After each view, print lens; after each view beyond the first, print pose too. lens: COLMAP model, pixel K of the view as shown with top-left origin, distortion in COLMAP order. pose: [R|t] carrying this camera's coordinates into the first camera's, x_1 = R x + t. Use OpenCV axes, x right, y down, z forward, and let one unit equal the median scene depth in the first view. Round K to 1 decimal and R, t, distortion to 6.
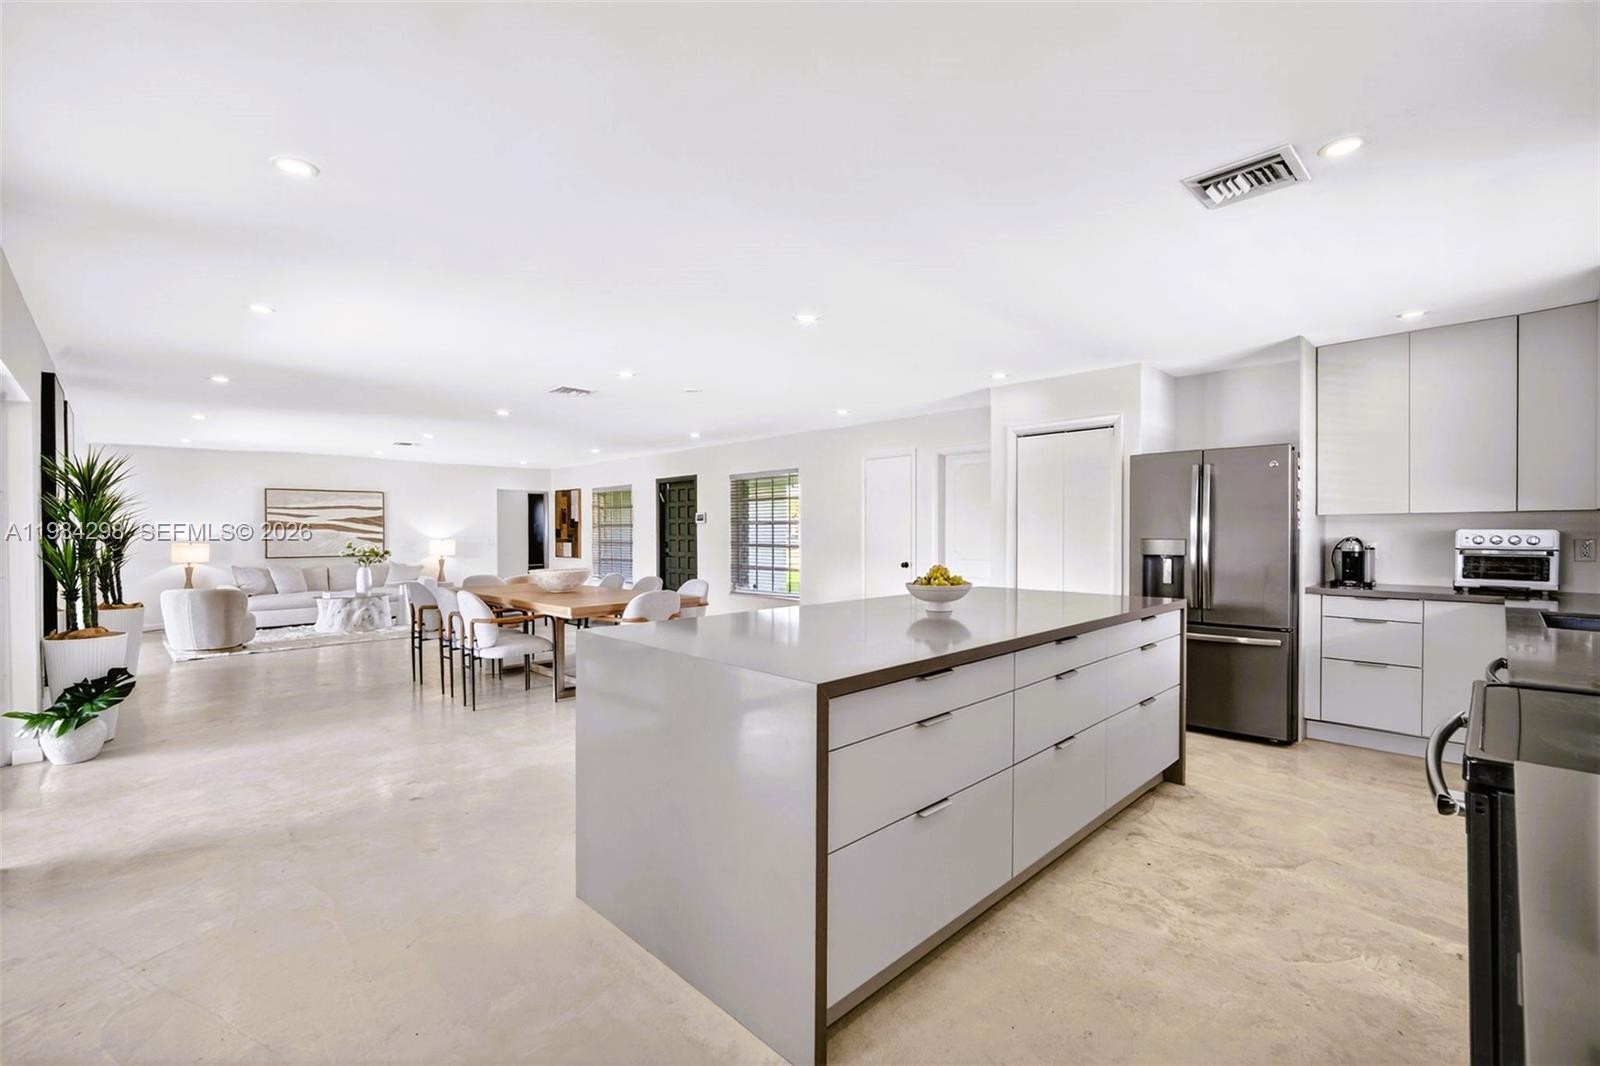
lens RADIAL K [[697.2, 0, 797.6], [0, 697.2, 537.4], [0, 0, 1]] dist [-0.011043, 0.001371]
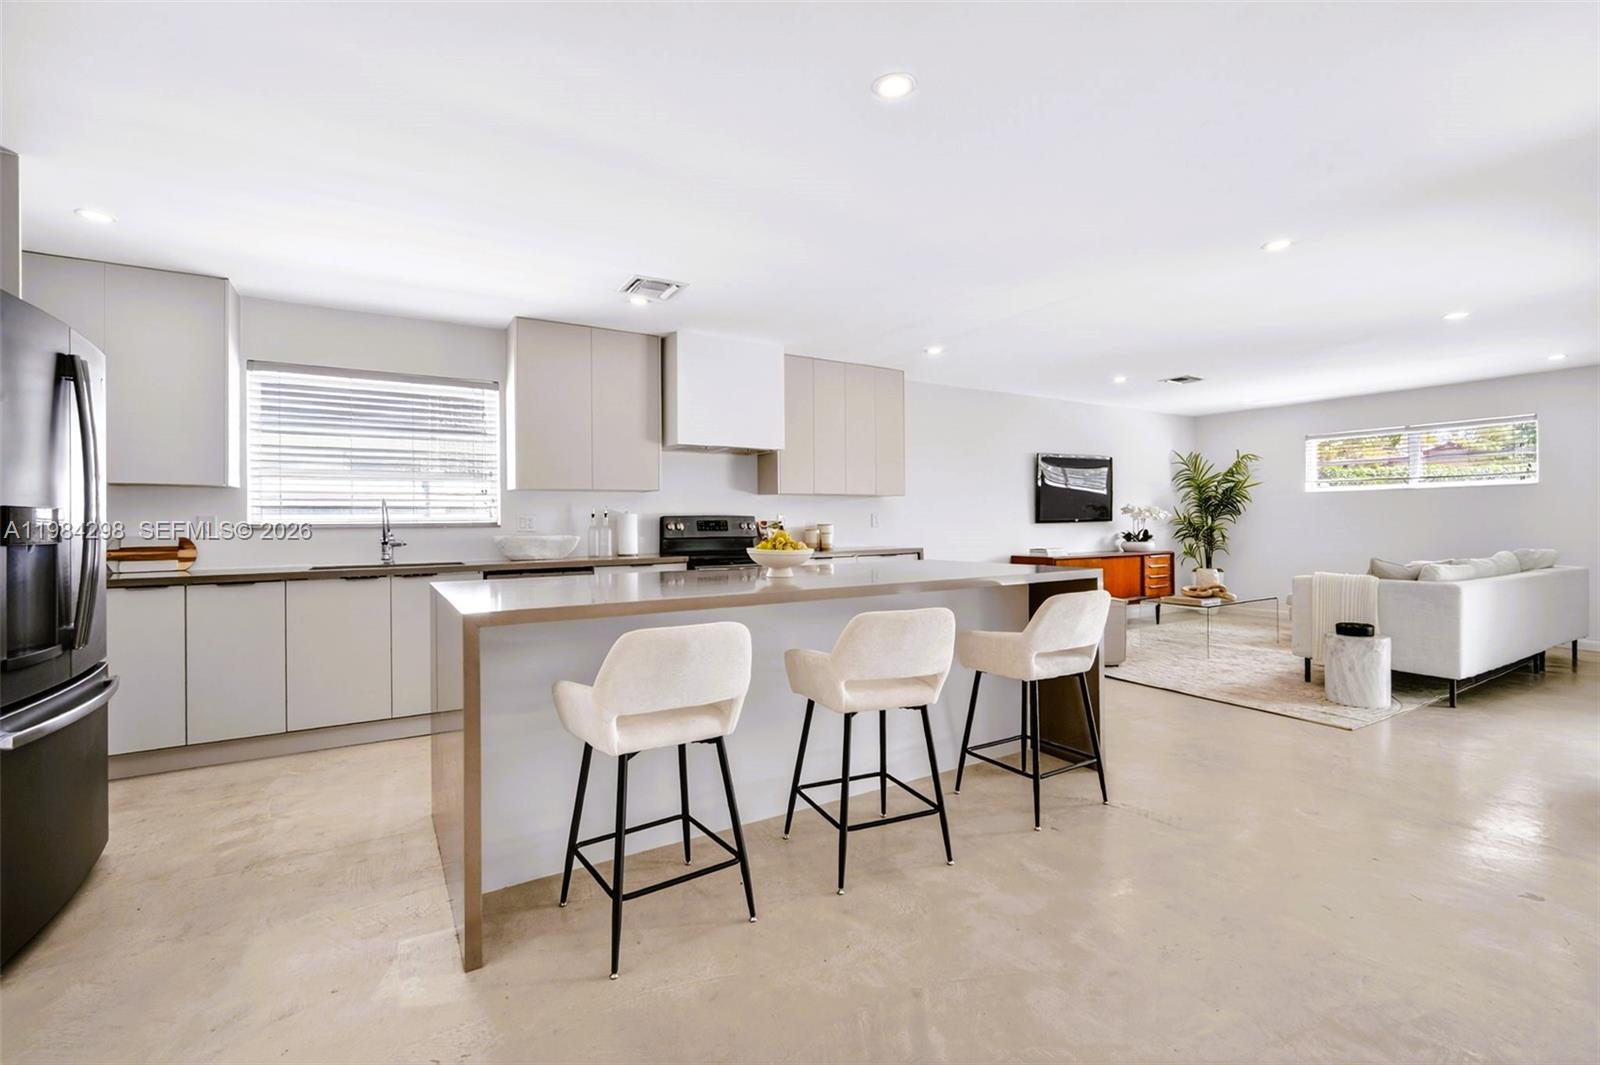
lens RADIAL K [[697.2, 0, 801.4], [0, 697.2, 518.9], [0, 0, 1]] dist [-0.011043, 0.001371]
pose [[-0.976141, 0.011282, 0.216843, -0.021148], [0.012284, 0.999919, 0.003276, 0.013579], [-0.216789, 0.005862, -0.976201, 1.185516]]
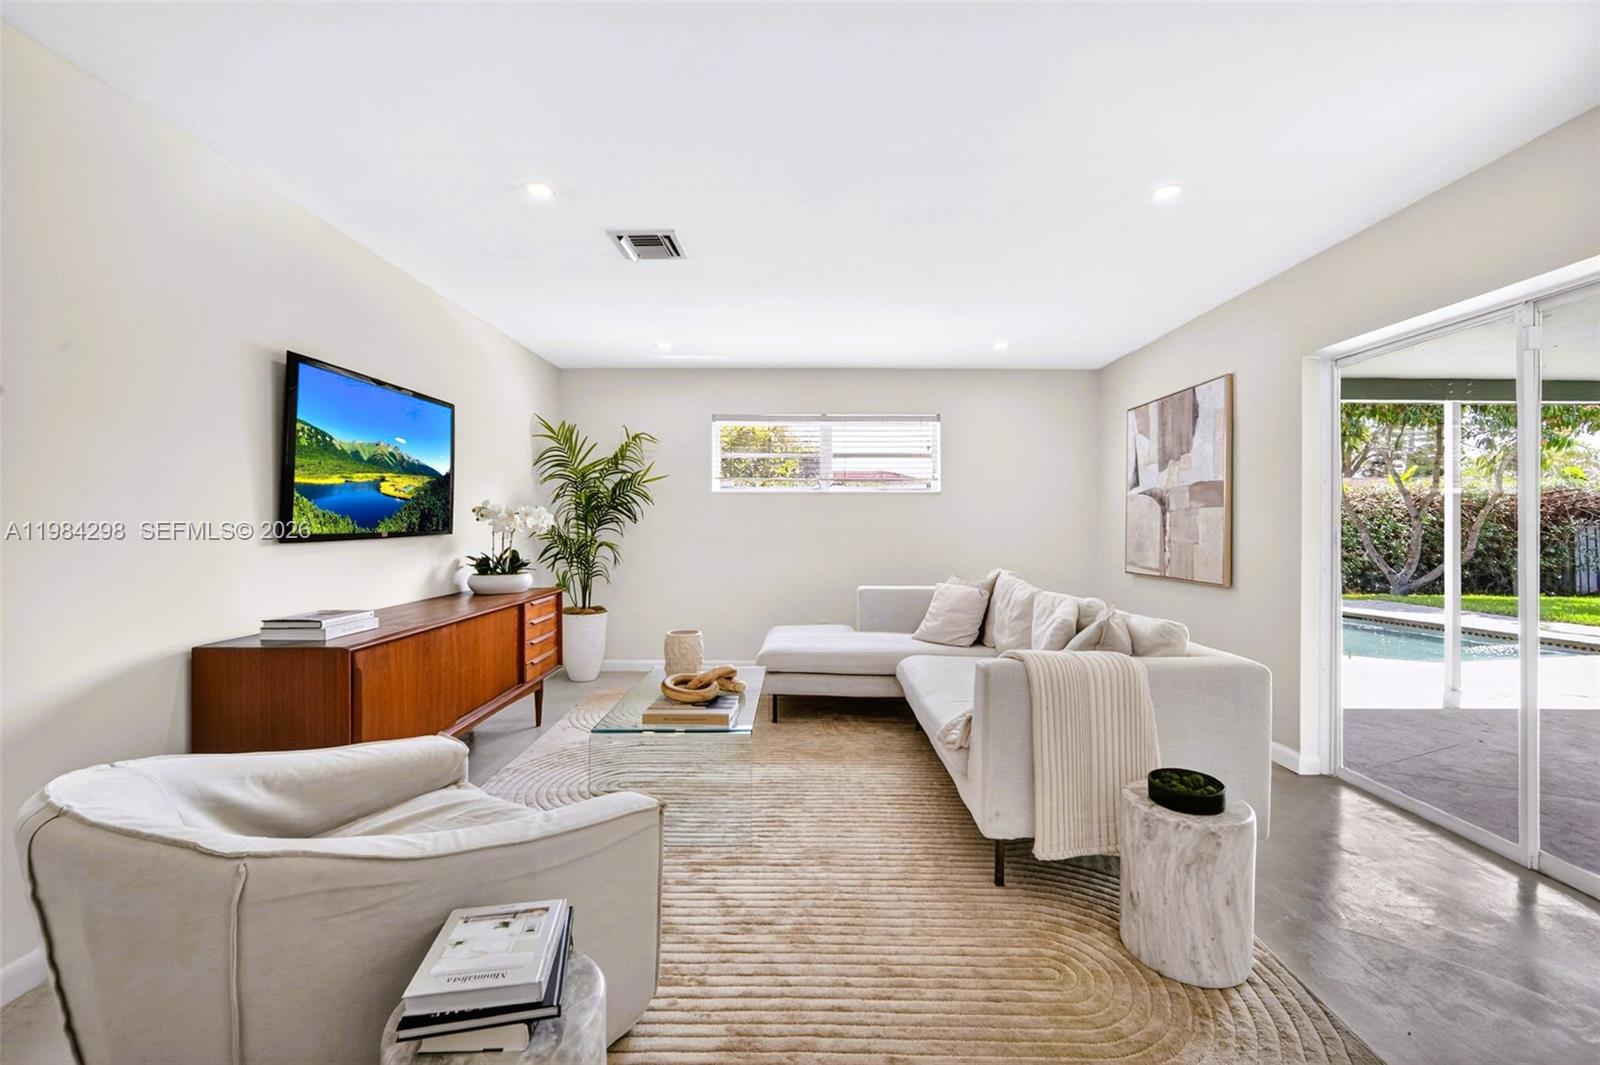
lens RADIAL K [[697.2, 0, 794.4], [0, 697.2, 517.7], [0, 0, 1]] dist [-0.011043, 0.001371]
pose [[-0.700790, -0.003207, -0.713360, -0.080667], [-0.003259, 0.999994, -0.001293, 0.013515], [0.713360, 0.001419, -0.700796, 0.319690]]
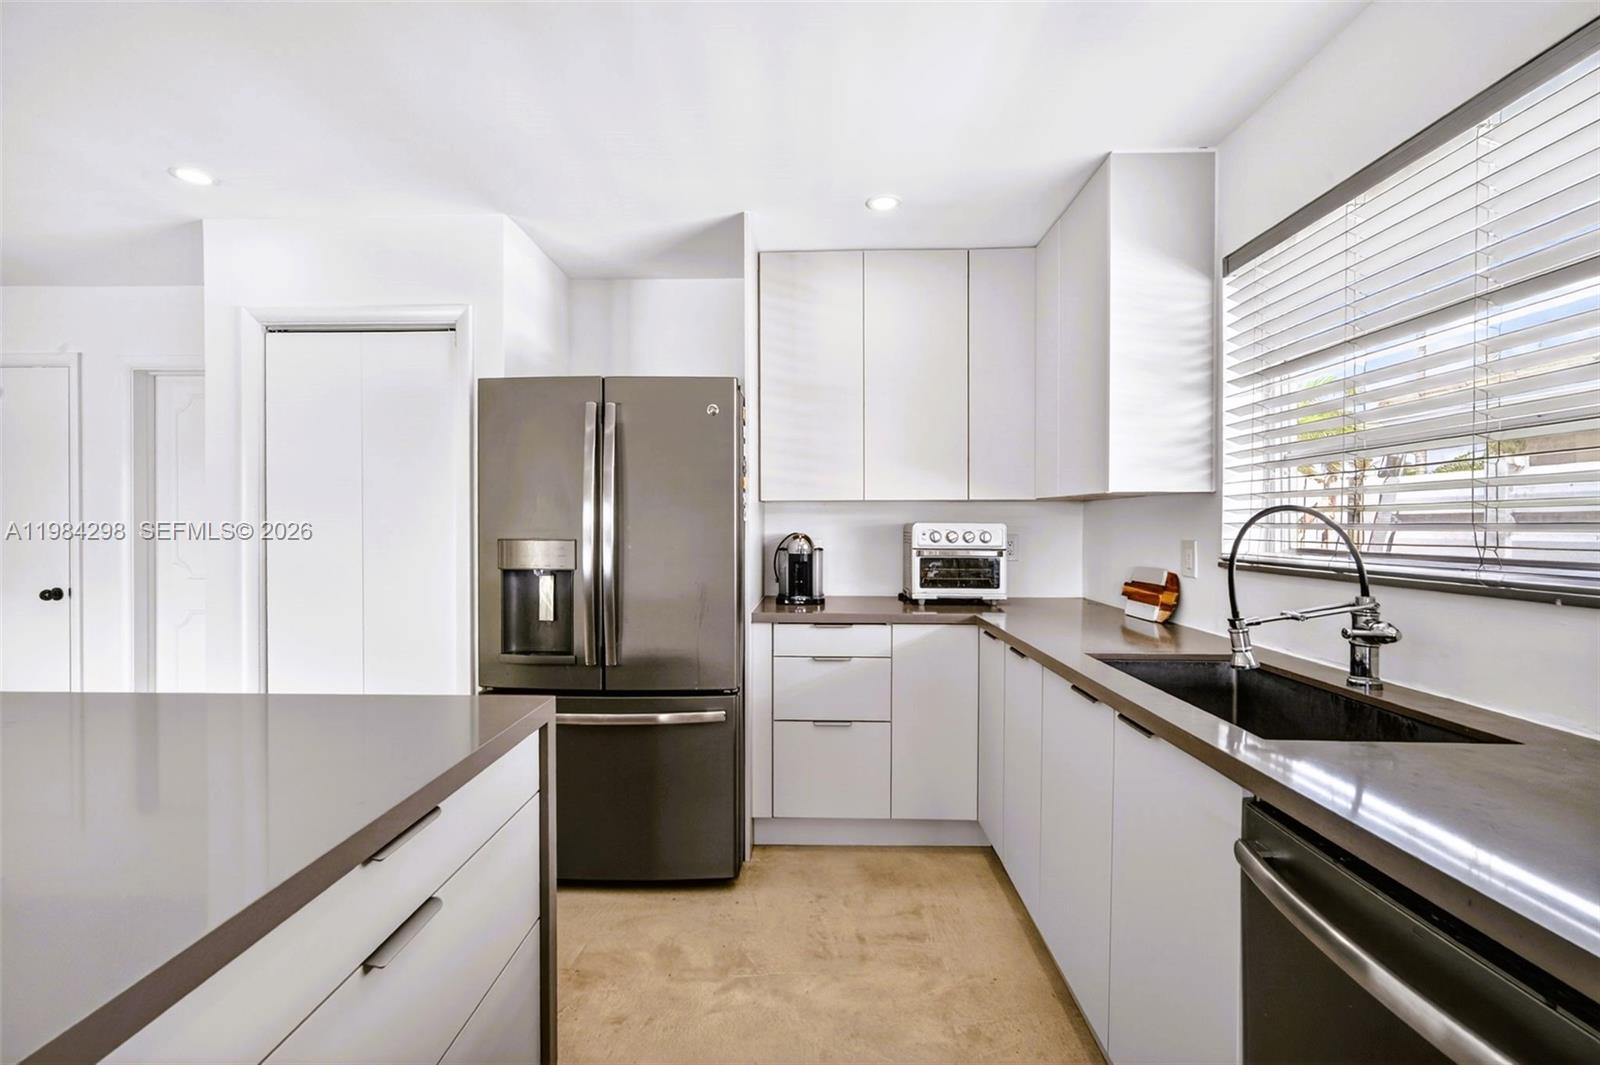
lens RADIAL K [[697.2, 0, 798.5], [0, 697.2, 530.4], [0, 0, 1]] dist [-0.011043, 0.001371]
pose [[0.711304, -0.002755, 0.702879, 0.265726], [0.004219, 0.999991, -0.000350, -0.002822], [-0.702872, 0.003214, 0.711309, 0.435261]]
